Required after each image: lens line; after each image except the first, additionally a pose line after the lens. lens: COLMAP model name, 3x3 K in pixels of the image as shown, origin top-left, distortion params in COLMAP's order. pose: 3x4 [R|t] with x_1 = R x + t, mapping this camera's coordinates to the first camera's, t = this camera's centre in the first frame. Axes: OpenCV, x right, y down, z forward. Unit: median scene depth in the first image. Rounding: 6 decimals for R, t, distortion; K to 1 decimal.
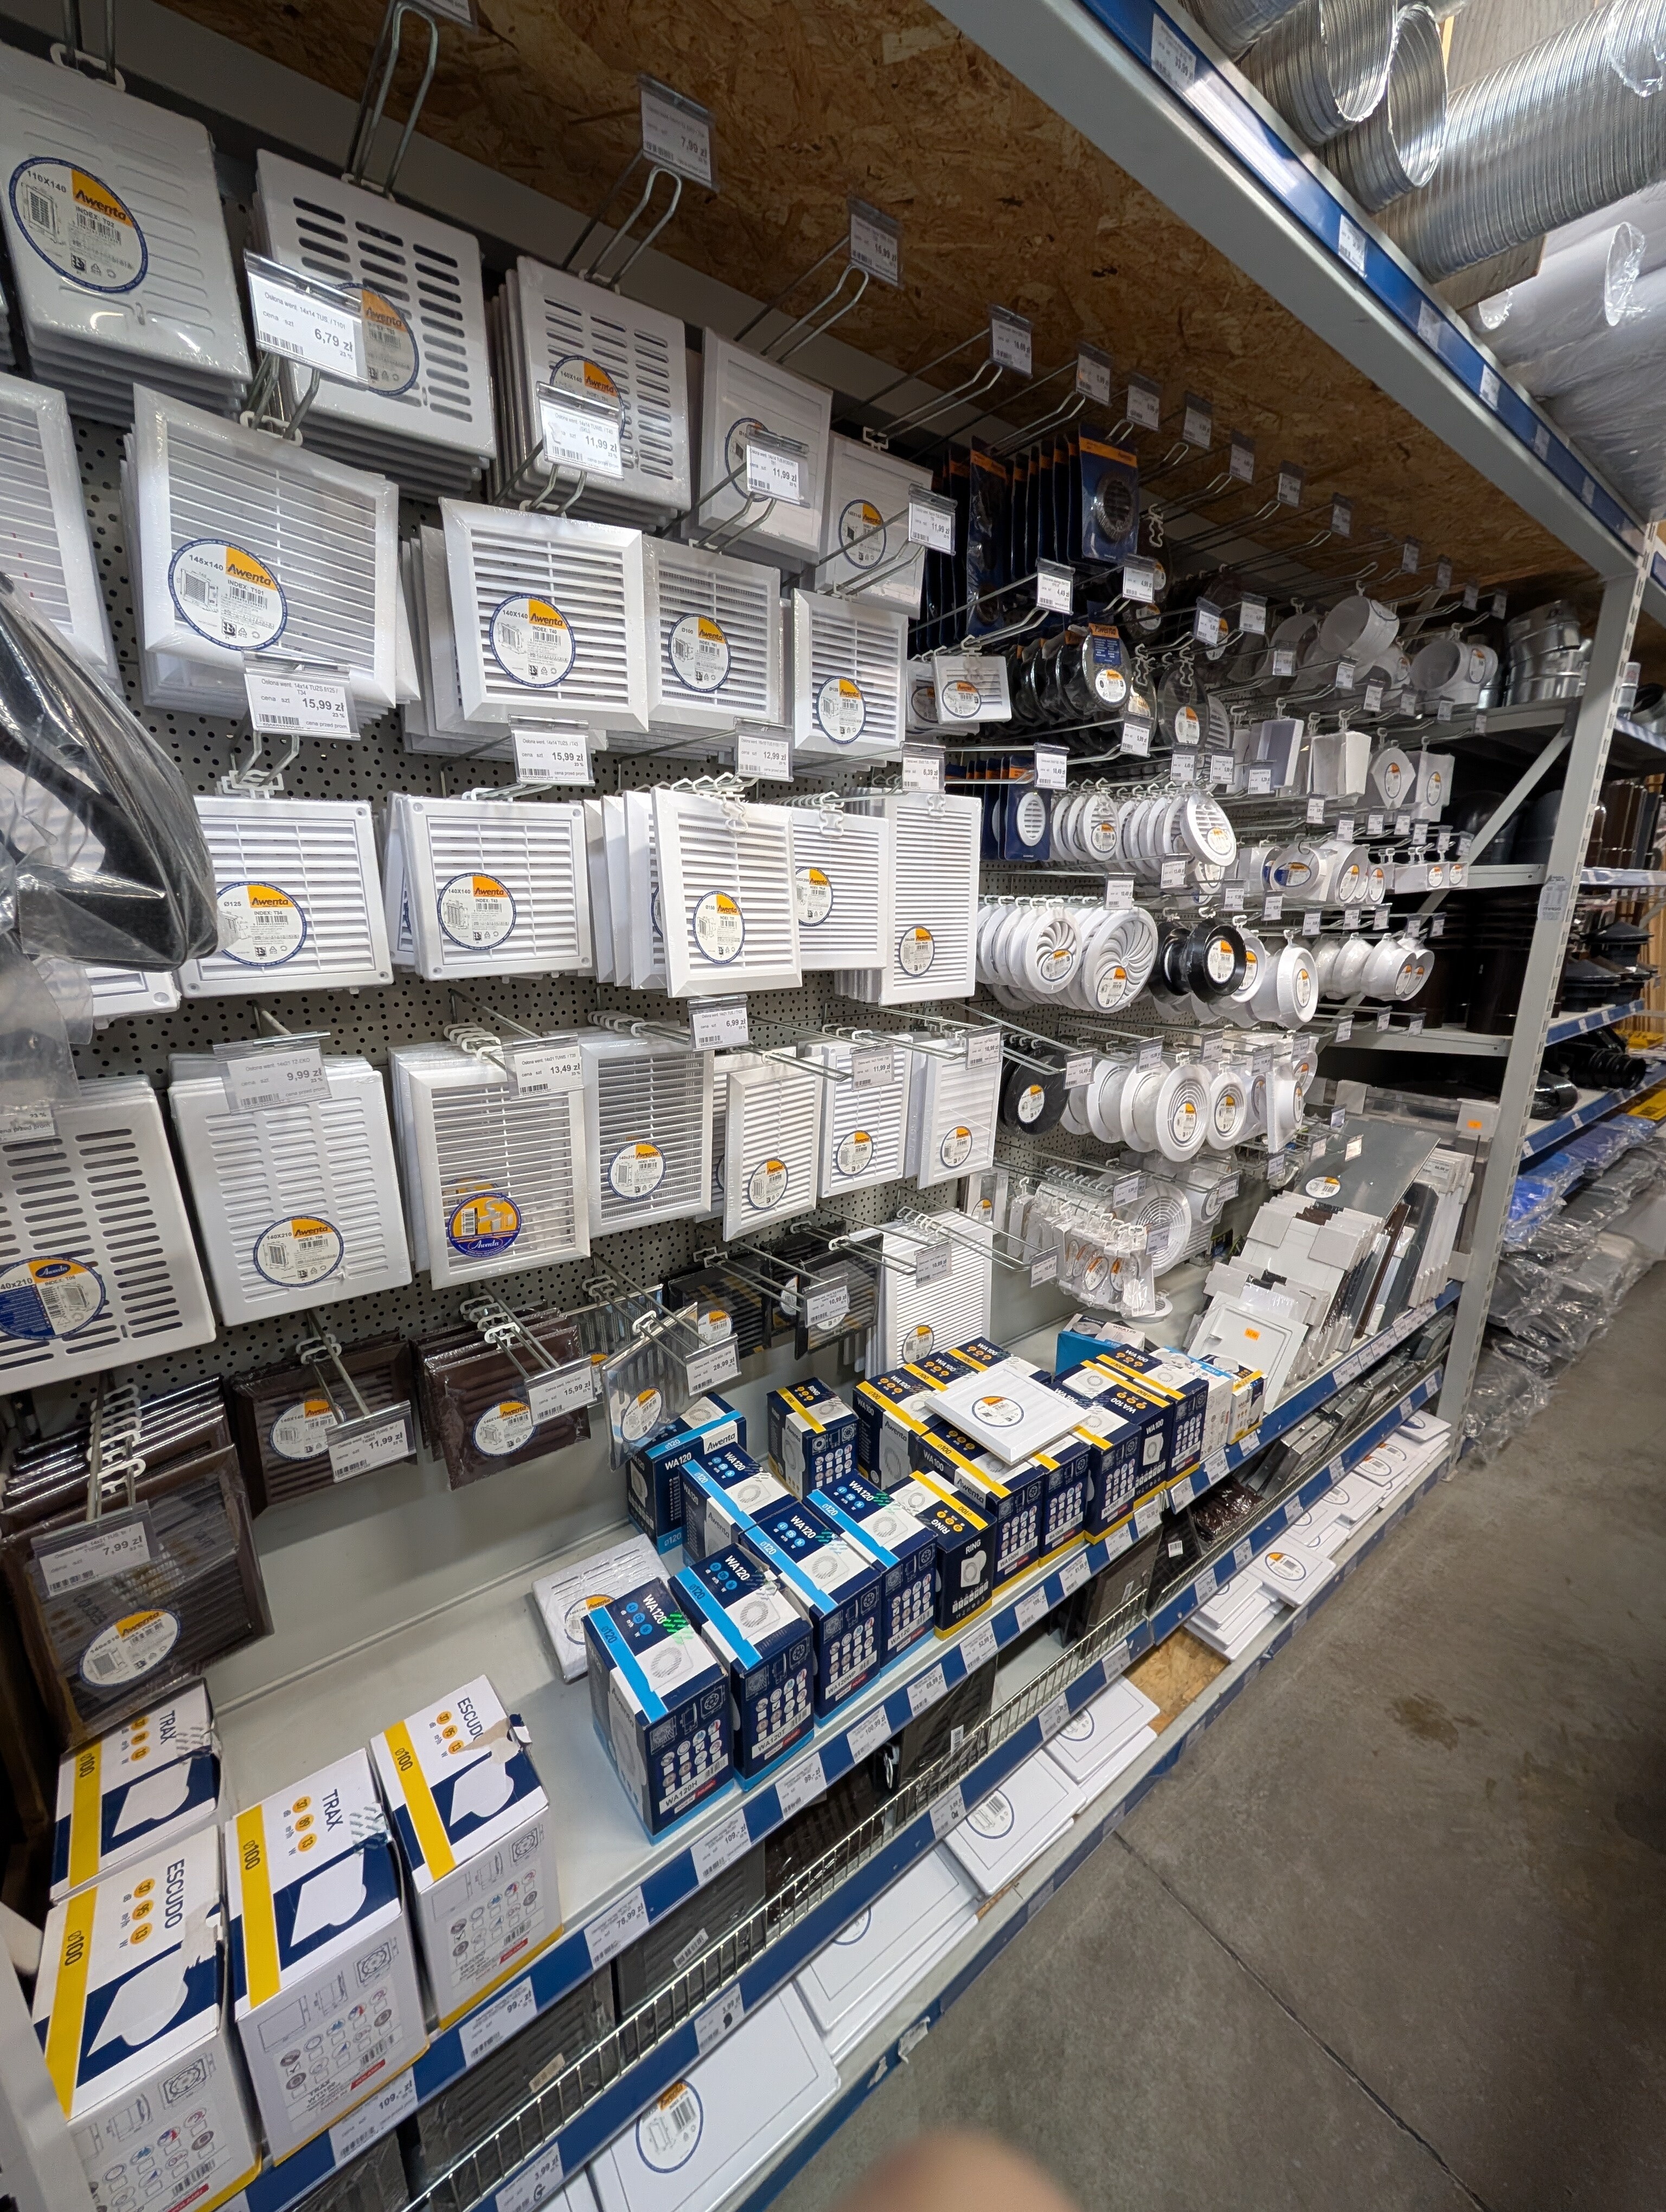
lens RADIAL K [[837.3, 0, 825.9], [0, 837.3, 1109.8], [0, 0, 1]] dist [-0.000417, 0.000351]
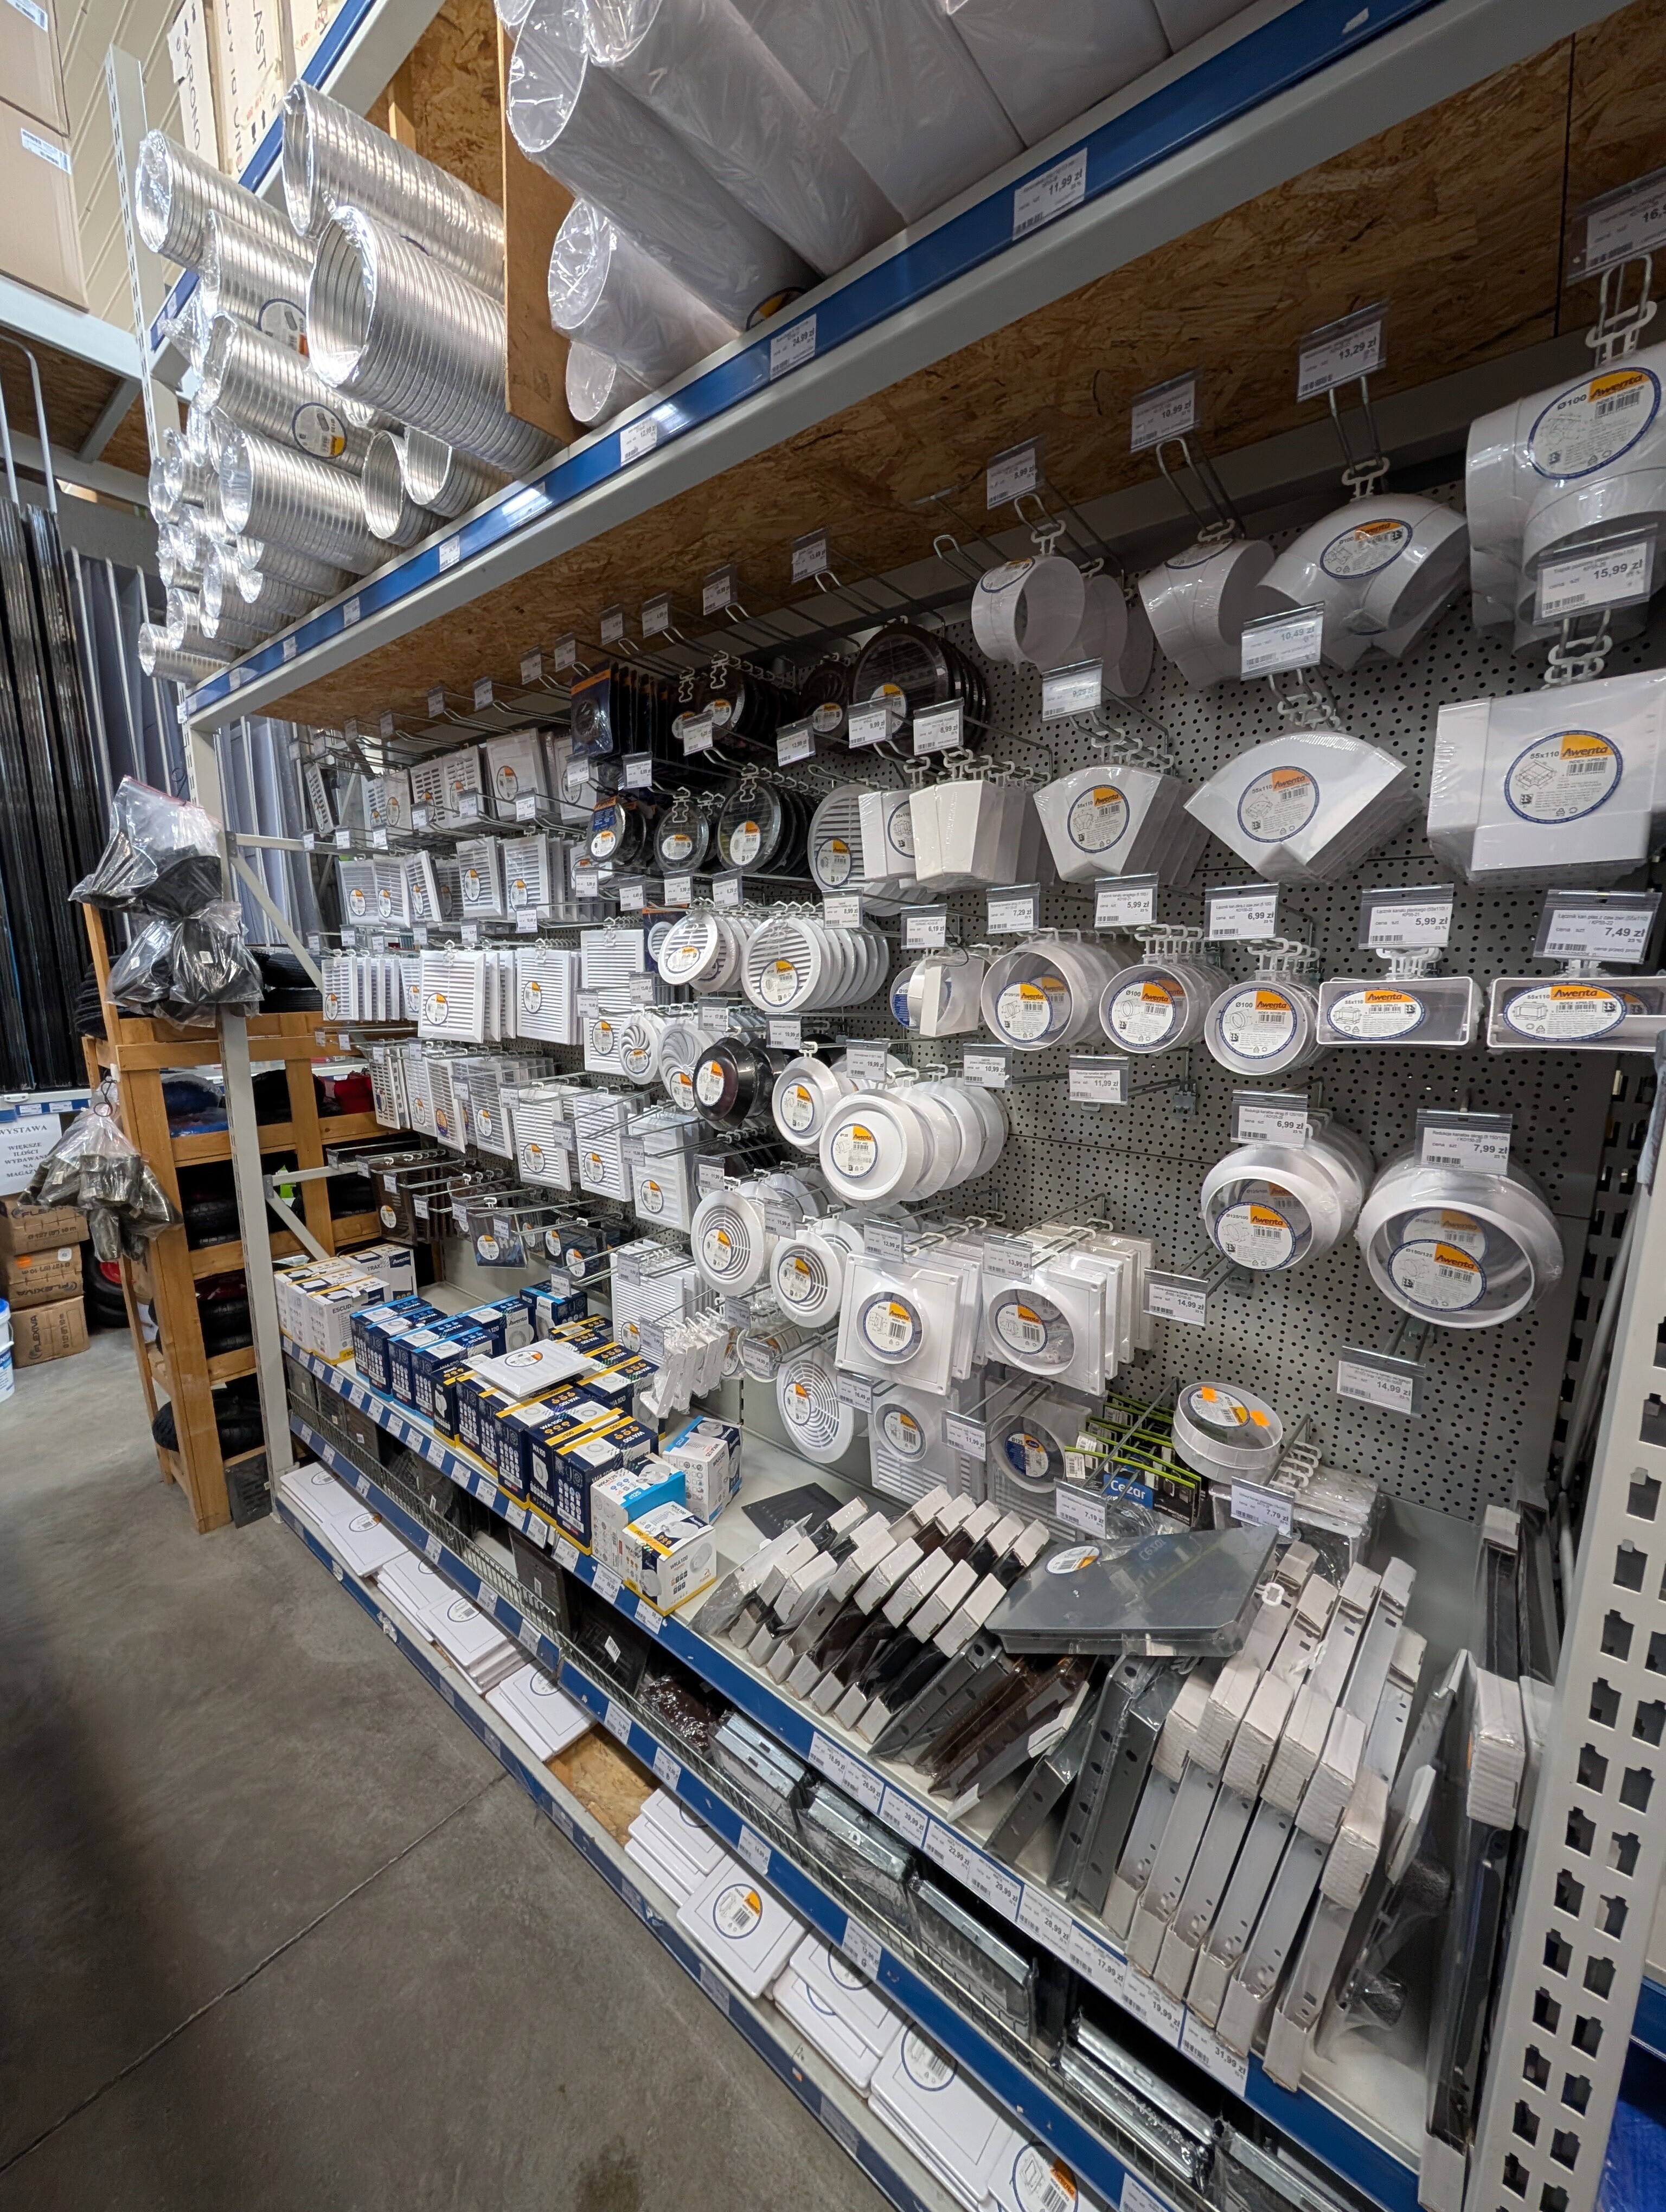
lens RADIAL K [[837.3, 0, 825.9], [0, 837.3, 1109.8], [0, 0, 1]] dist [-0.000417, 0.000351]
pose [[0.240056, 0.165909, -0.956476, 1.796807], [-0.251856, 0.962194, 0.103690, -0.355598], [0.937519, 0.216003, 0.272766, 1.118847]]
